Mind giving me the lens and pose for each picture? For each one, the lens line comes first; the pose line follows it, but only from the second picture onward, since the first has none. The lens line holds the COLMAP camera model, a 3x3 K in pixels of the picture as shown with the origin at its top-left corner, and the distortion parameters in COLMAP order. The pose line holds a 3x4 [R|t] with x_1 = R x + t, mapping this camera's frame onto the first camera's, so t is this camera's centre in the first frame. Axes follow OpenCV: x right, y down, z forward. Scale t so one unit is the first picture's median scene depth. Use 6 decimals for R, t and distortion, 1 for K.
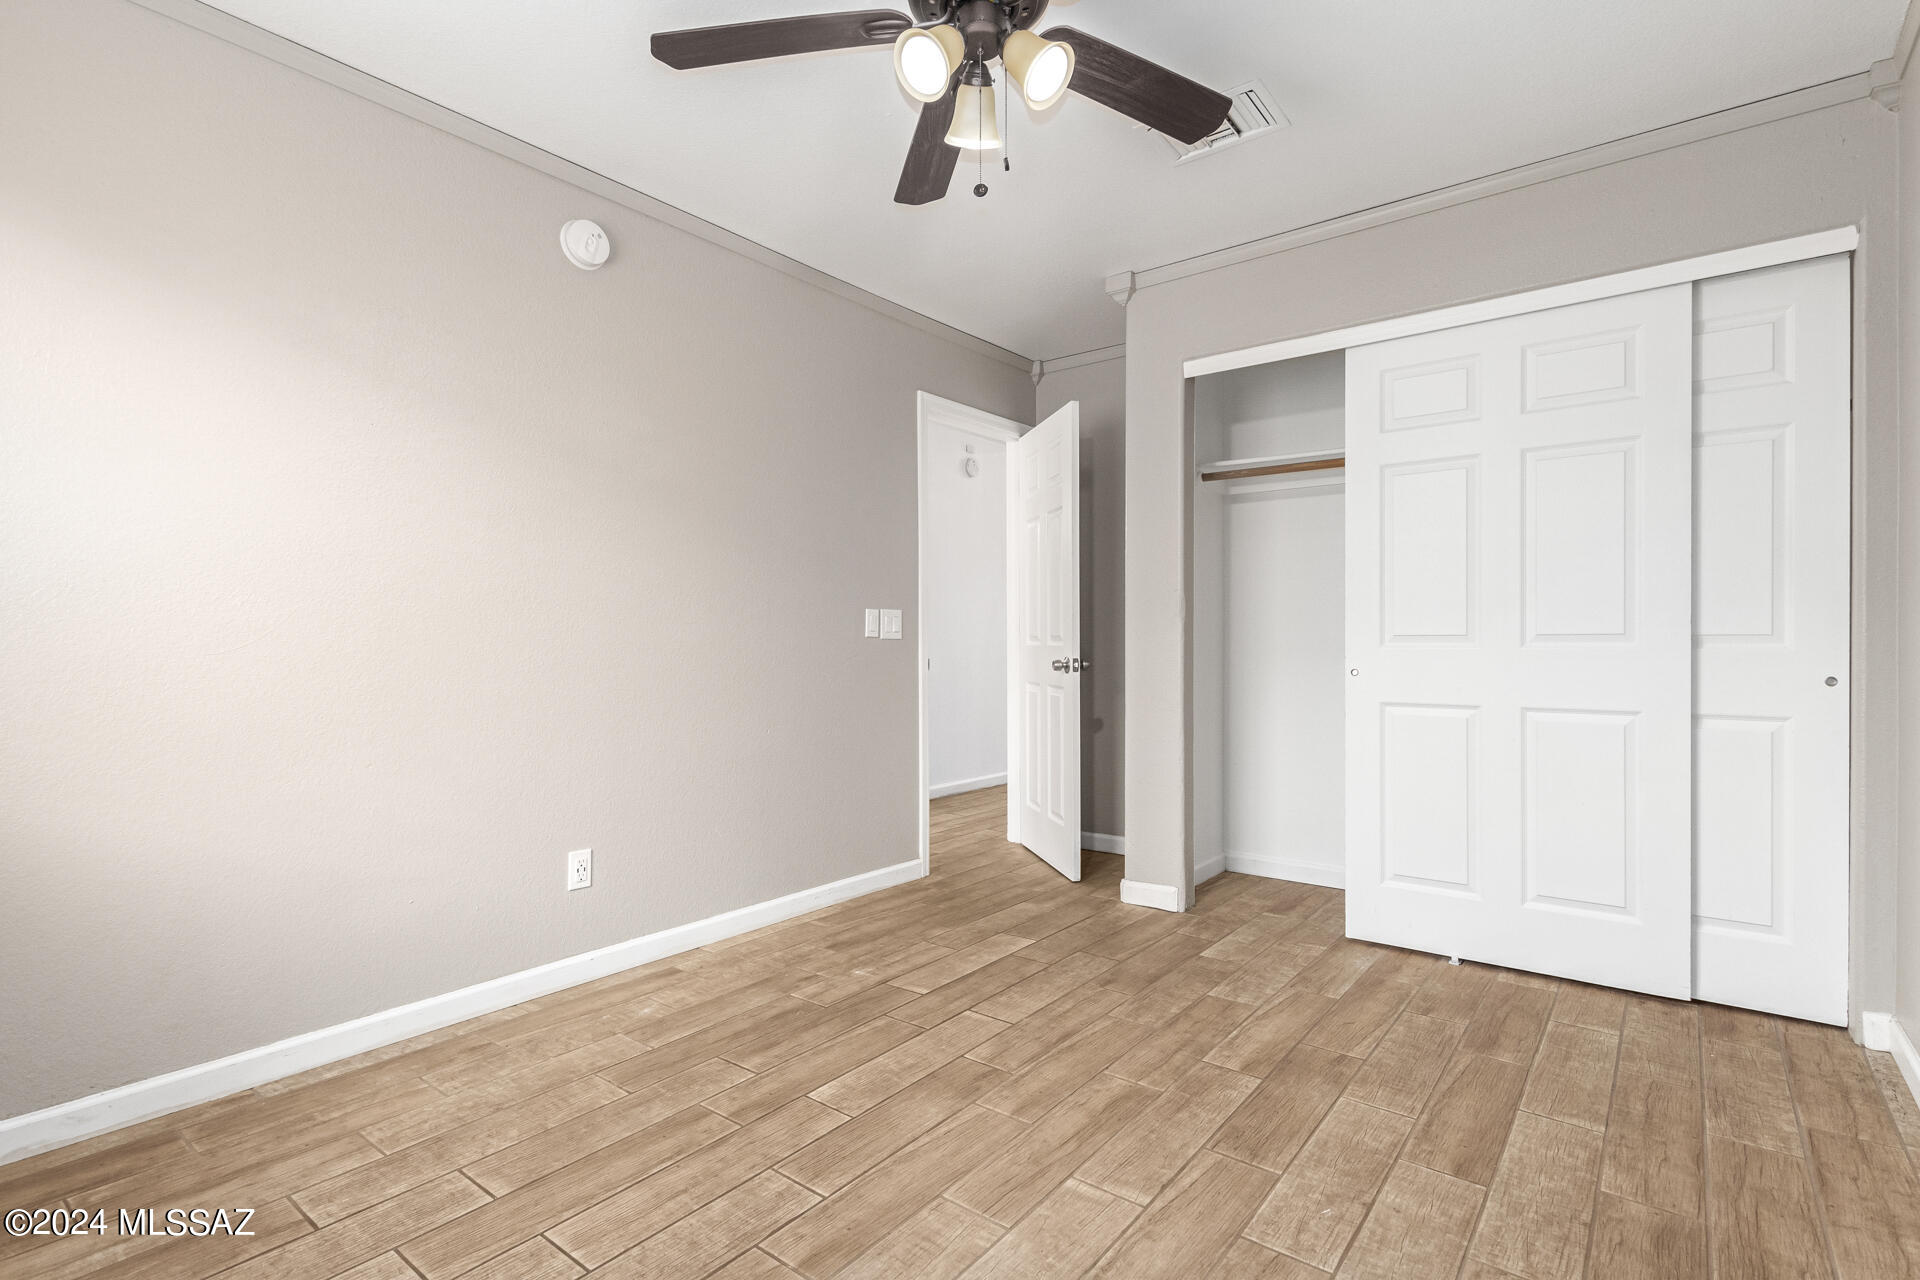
lens RADIAL K [[906.9, 0, 960.0], [0, 906.9, 640.0], [0, 0, 1]] dist [0.015415, 0.000119]
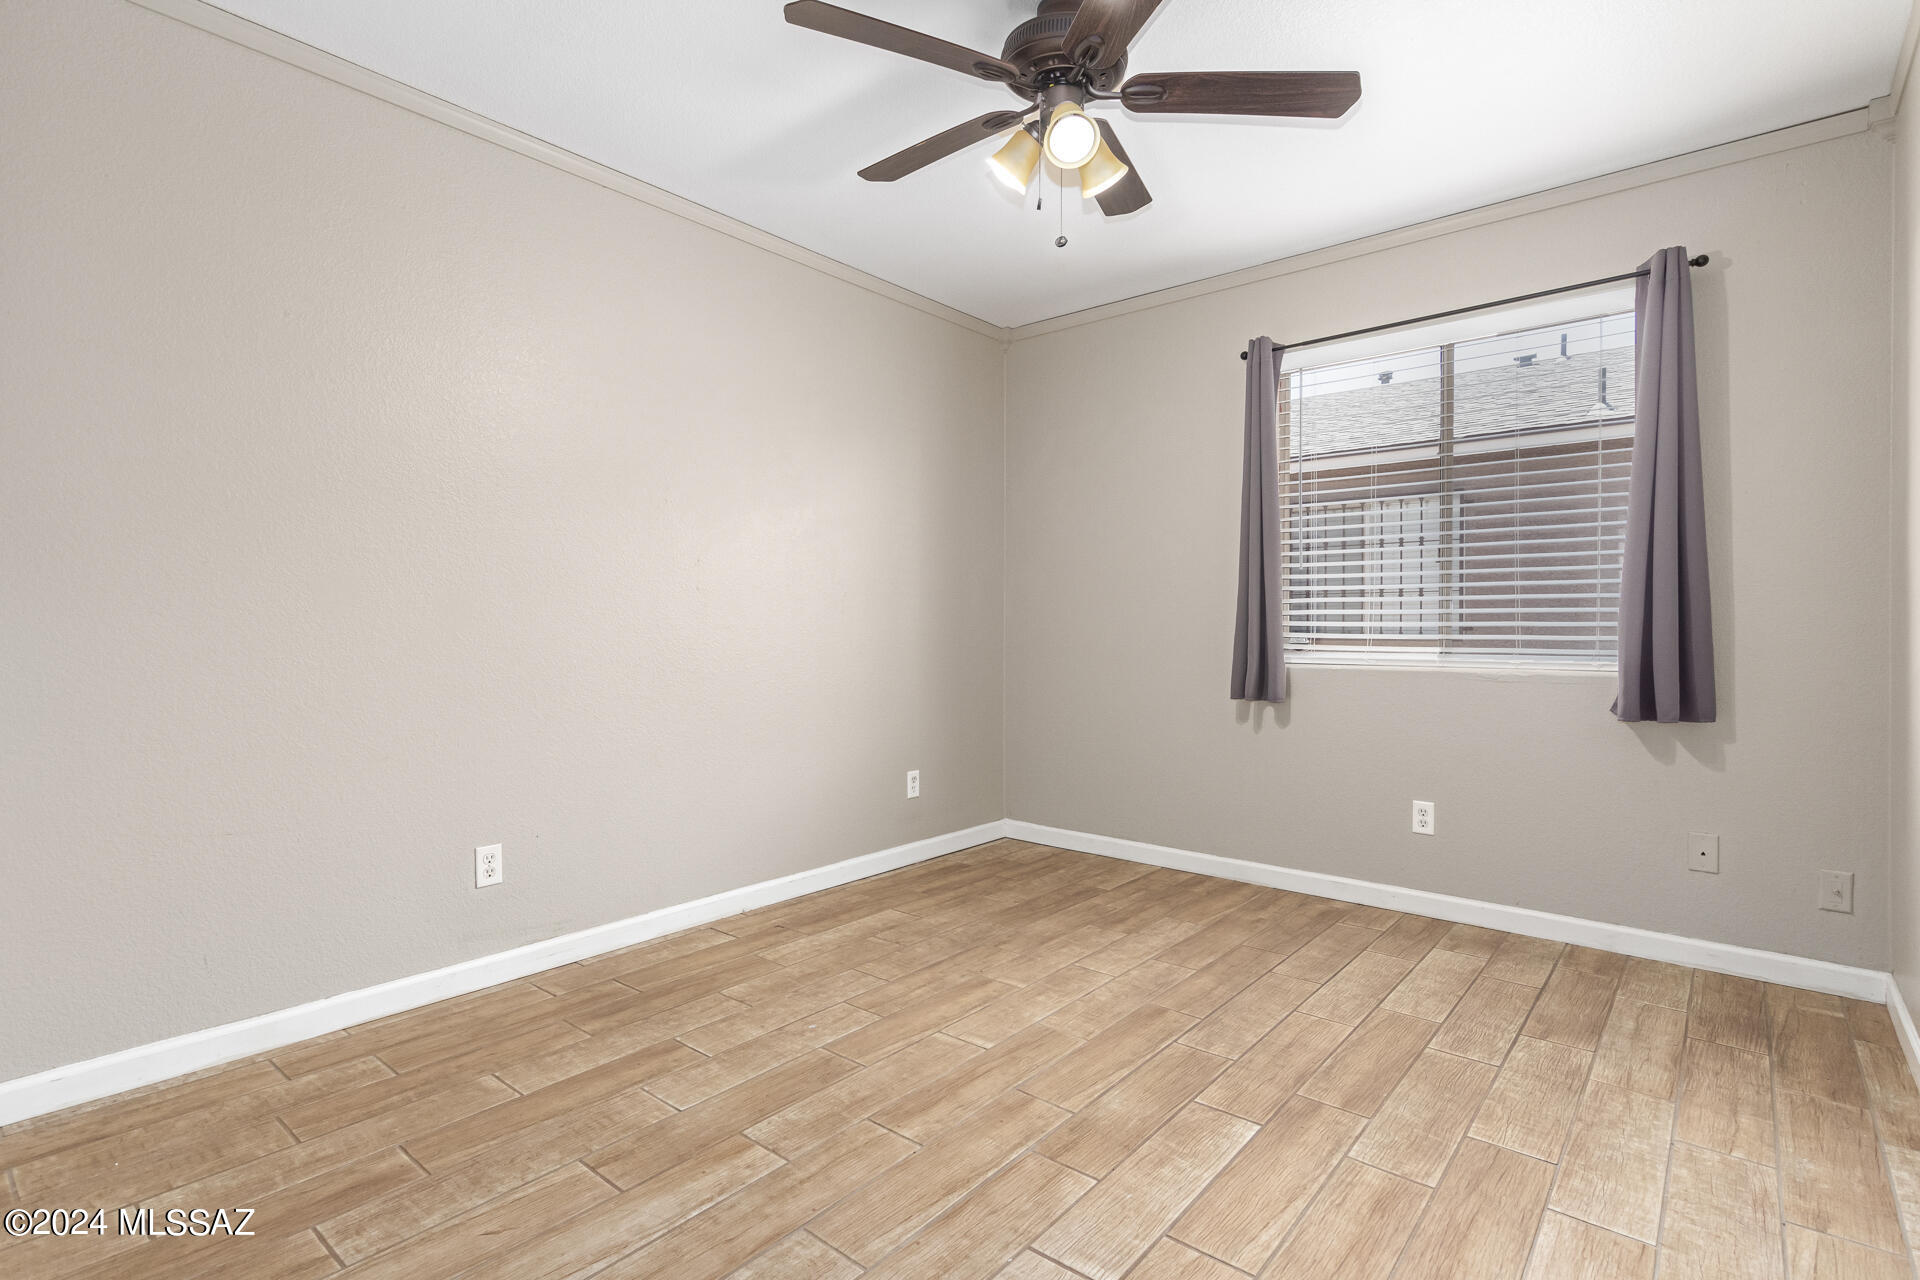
lens RADIAL K [[906.9, 0, 960.0], [0, 906.9, 640.0], [0, 0, 1]] dist [0.015415, 0.000119]
pose [[-0.999461, -0.001026, 0.032808, 0.106779], [-0.000687, 0.999946, 0.010333, 0.008535], [-0.032817, 0.010304, -0.999408, 2.021056]]
